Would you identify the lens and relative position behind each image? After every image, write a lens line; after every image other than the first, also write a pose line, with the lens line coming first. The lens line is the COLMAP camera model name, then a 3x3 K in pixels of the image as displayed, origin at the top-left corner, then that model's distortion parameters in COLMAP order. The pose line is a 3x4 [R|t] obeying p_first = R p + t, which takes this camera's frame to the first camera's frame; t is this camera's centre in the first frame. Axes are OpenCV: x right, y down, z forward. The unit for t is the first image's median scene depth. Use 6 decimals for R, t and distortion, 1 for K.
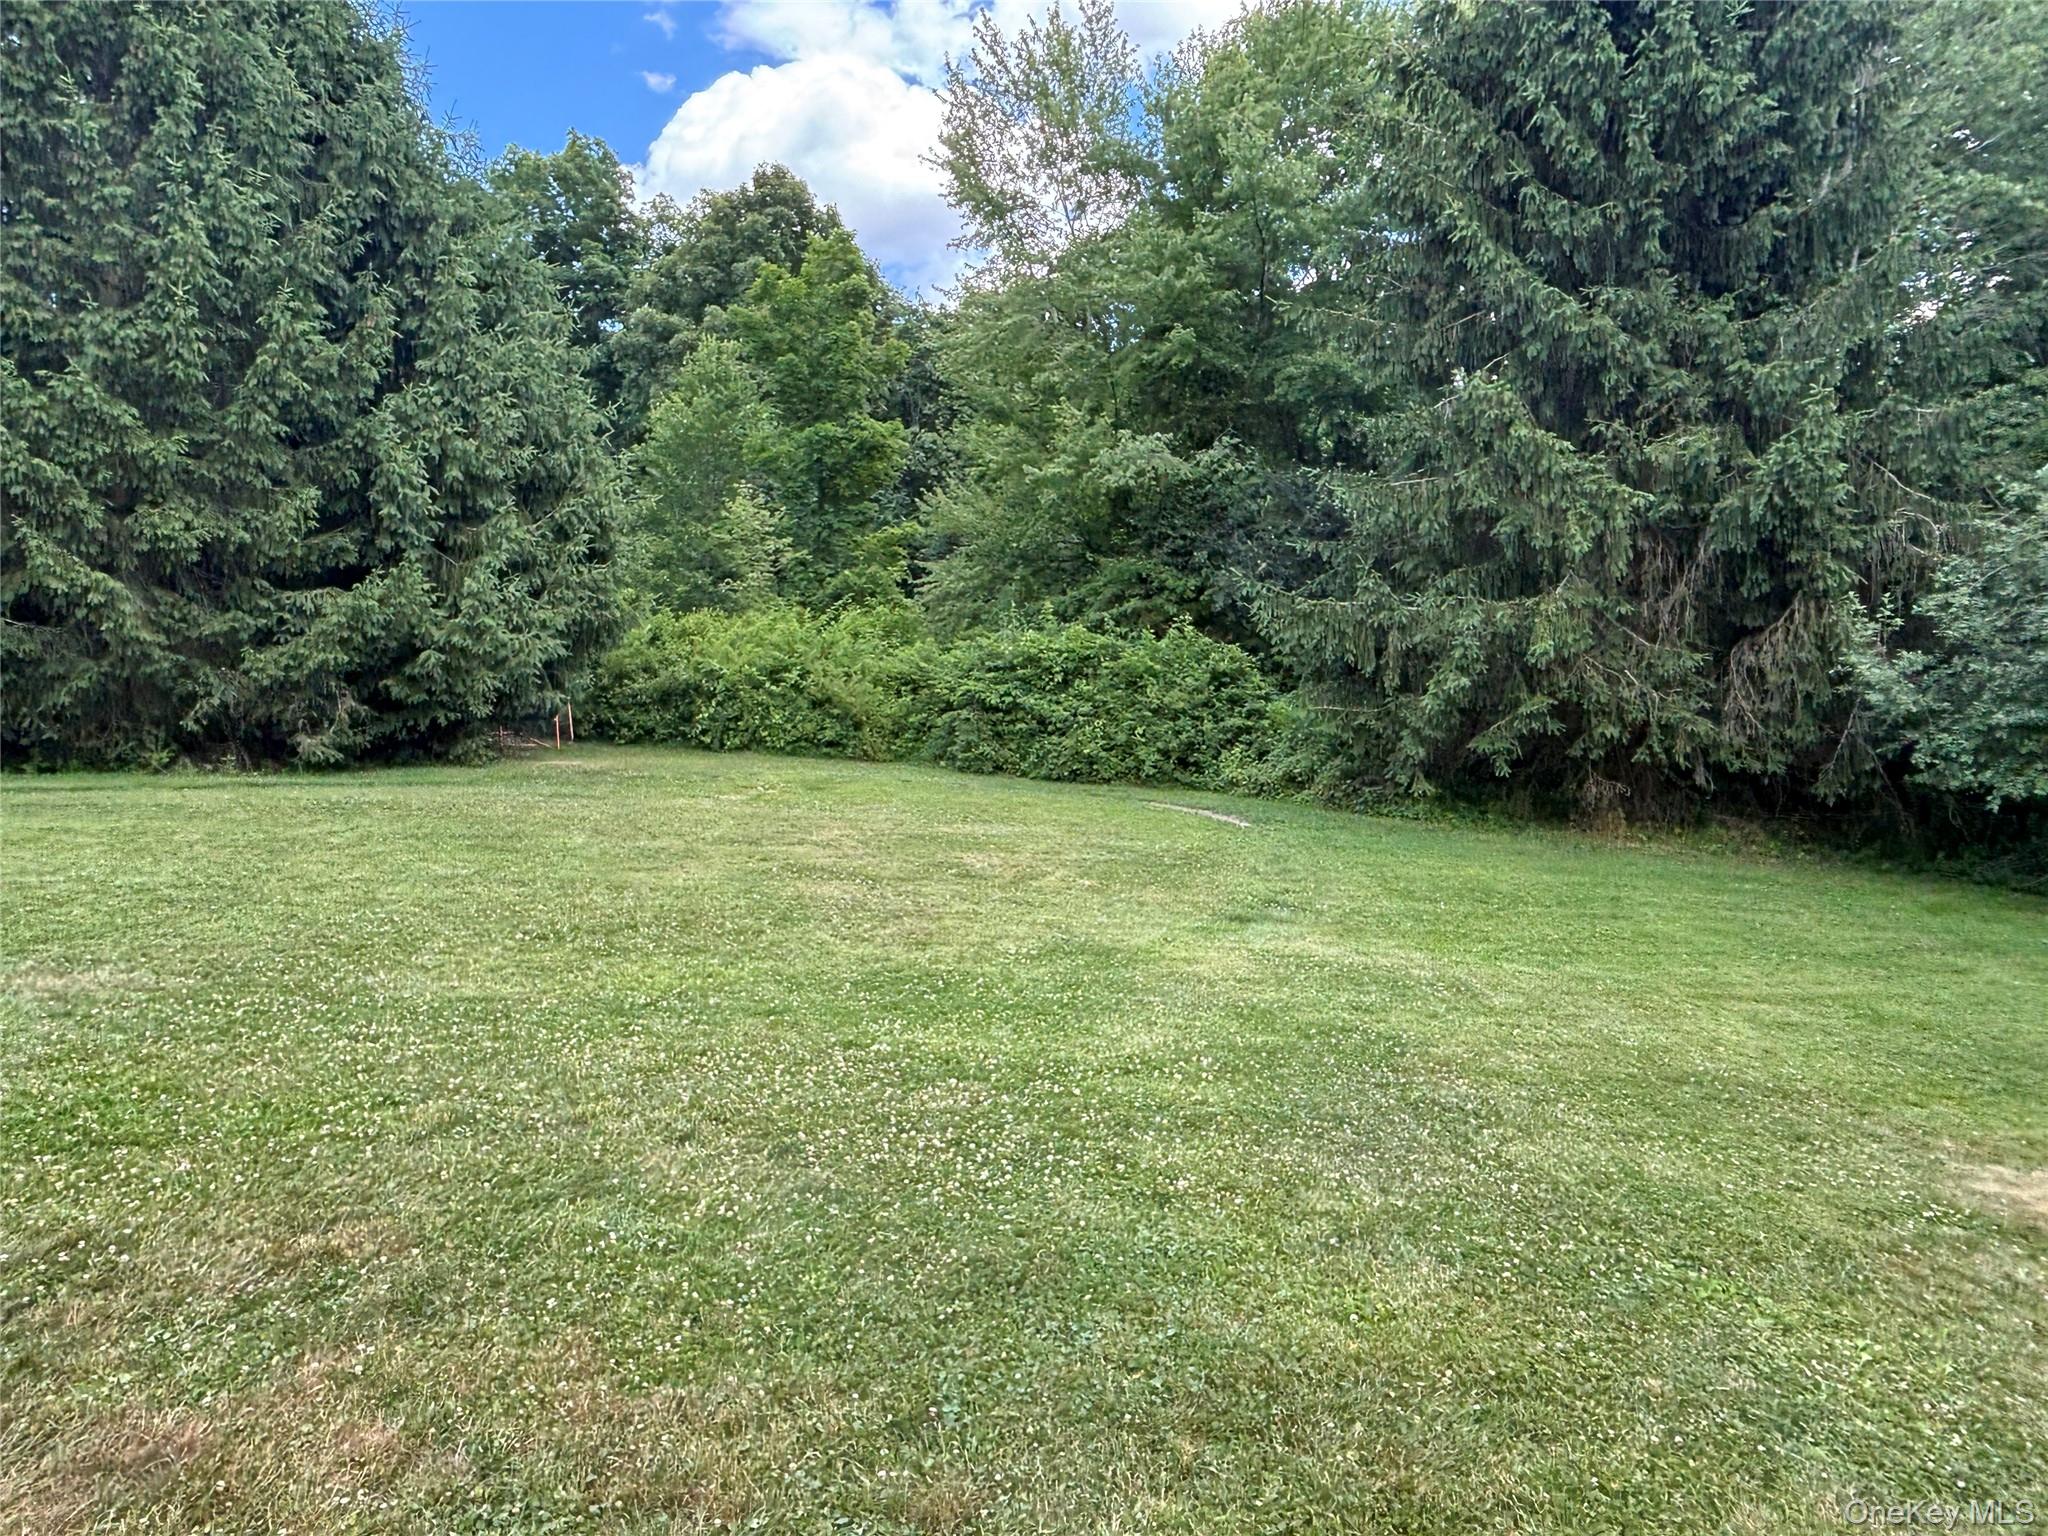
lens RADIAL K [[1363.1, 0, 1031.6], [0, 1363.1, 769.0], [0, 0, 1]] dist [0.005029, 0.000069]
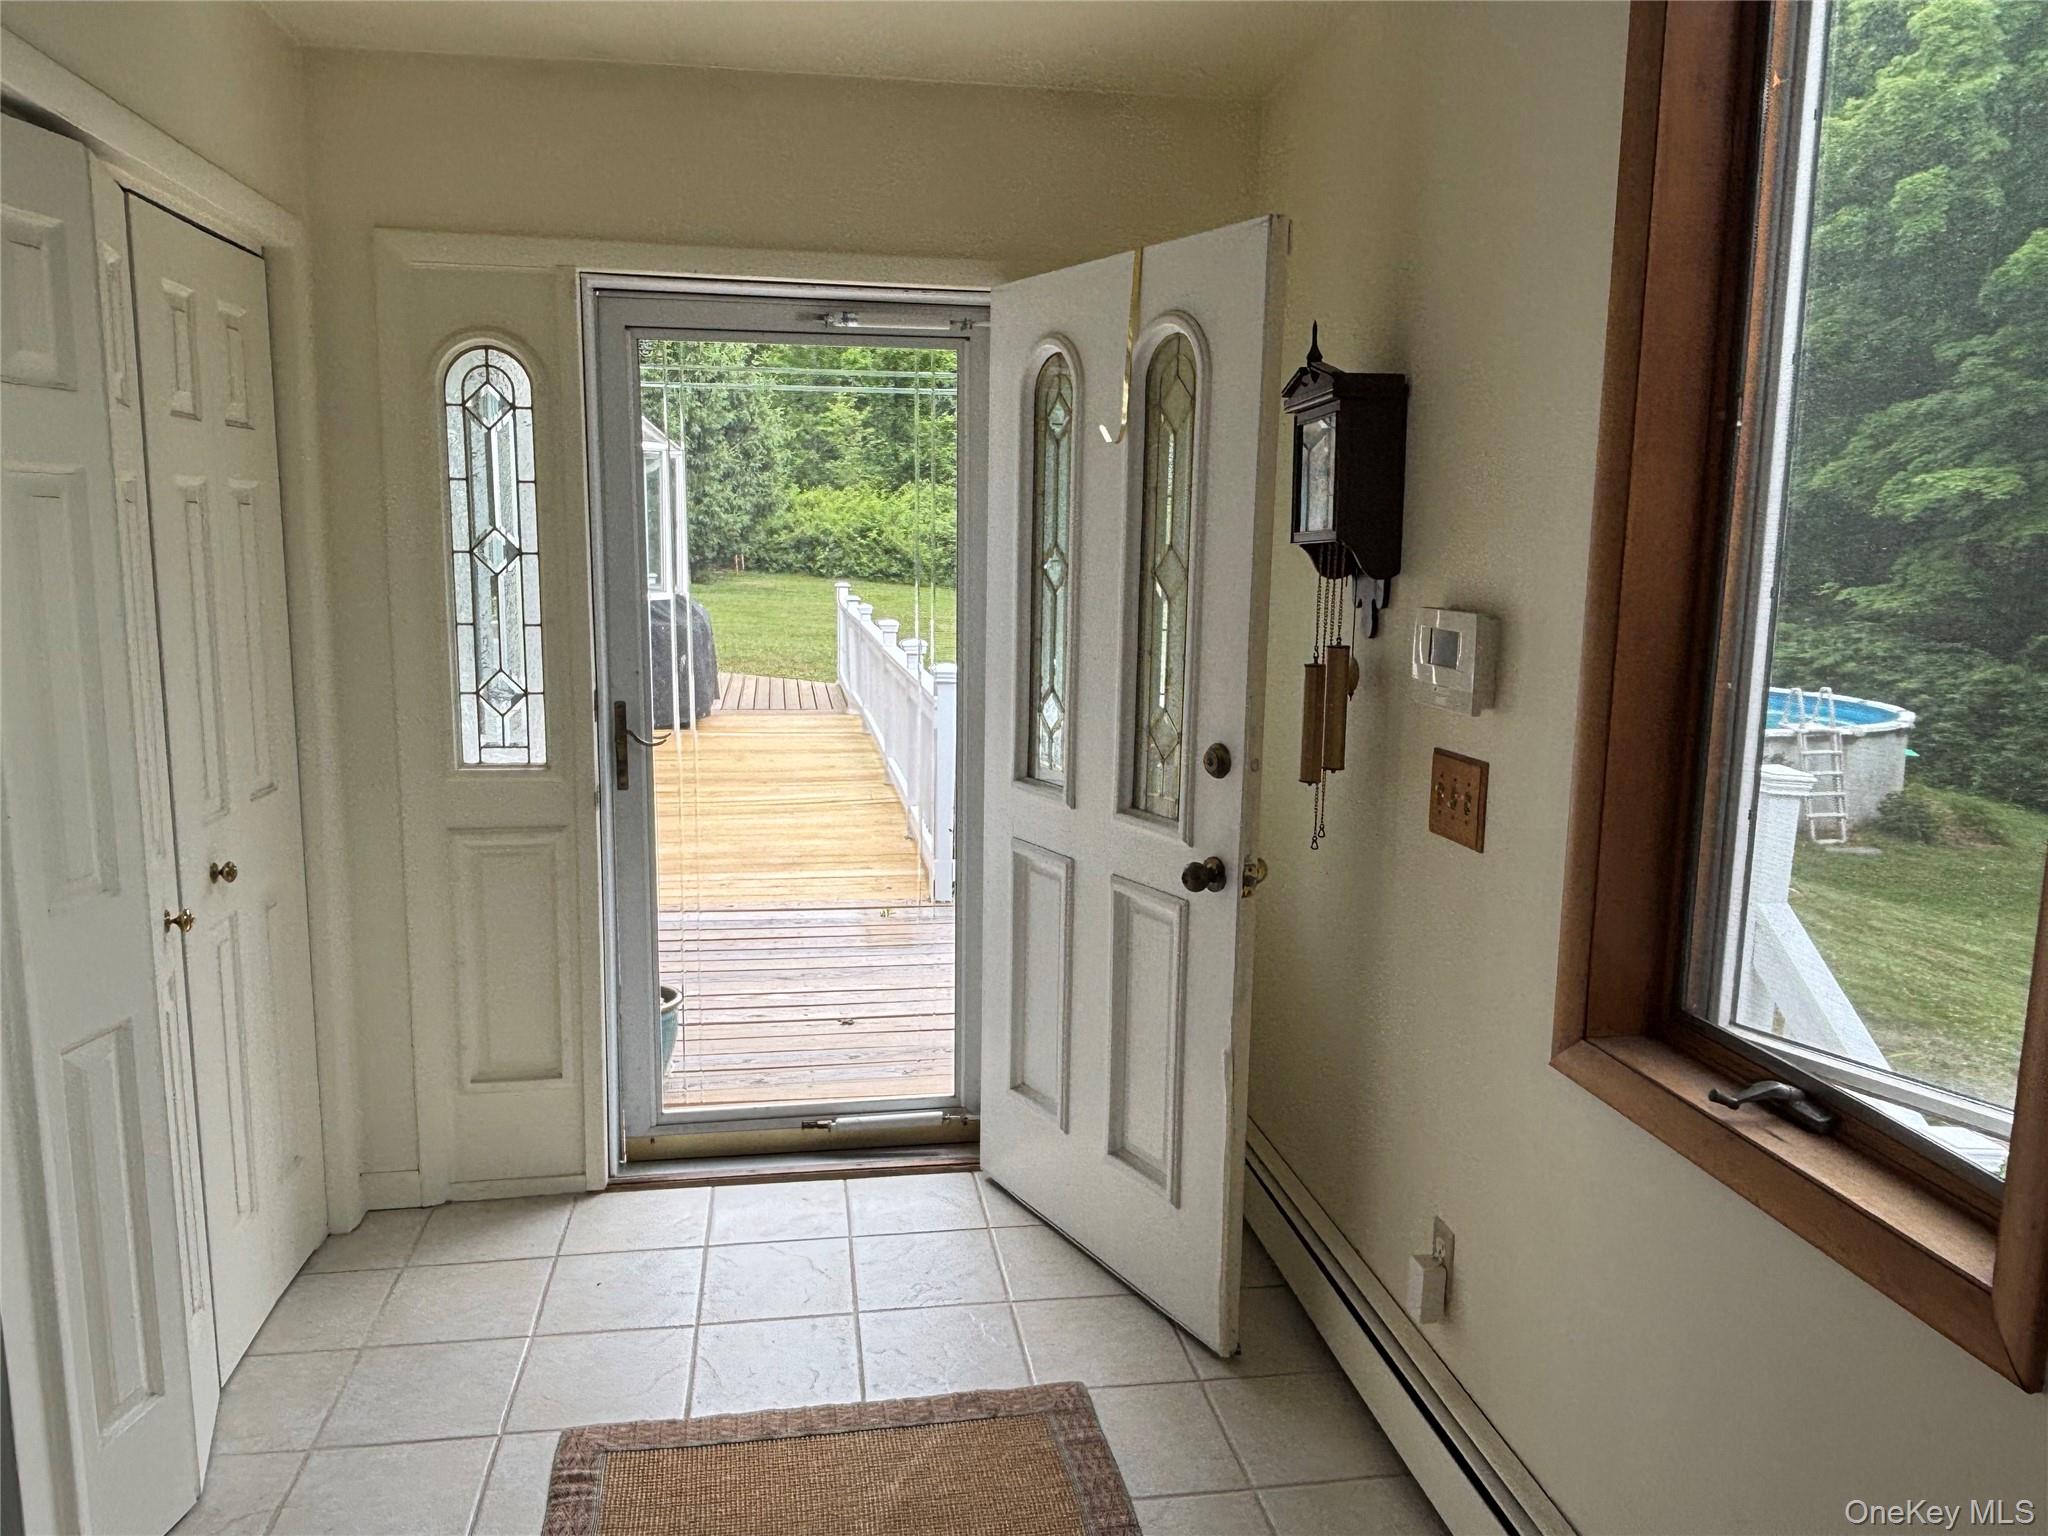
lens RADIAL K [[1430.6, 0, 1019.2], [0, 1430.6, 768.4], [0, 0, 1]] dist [0.001644, 0.000499]
pose [[0.996876, 0.027912, -0.073887, 0.145864], [-0.019040, 0.992812, 0.118162, 0.007176], [0.076654, -0.116386, 0.990242, -0.787254]]
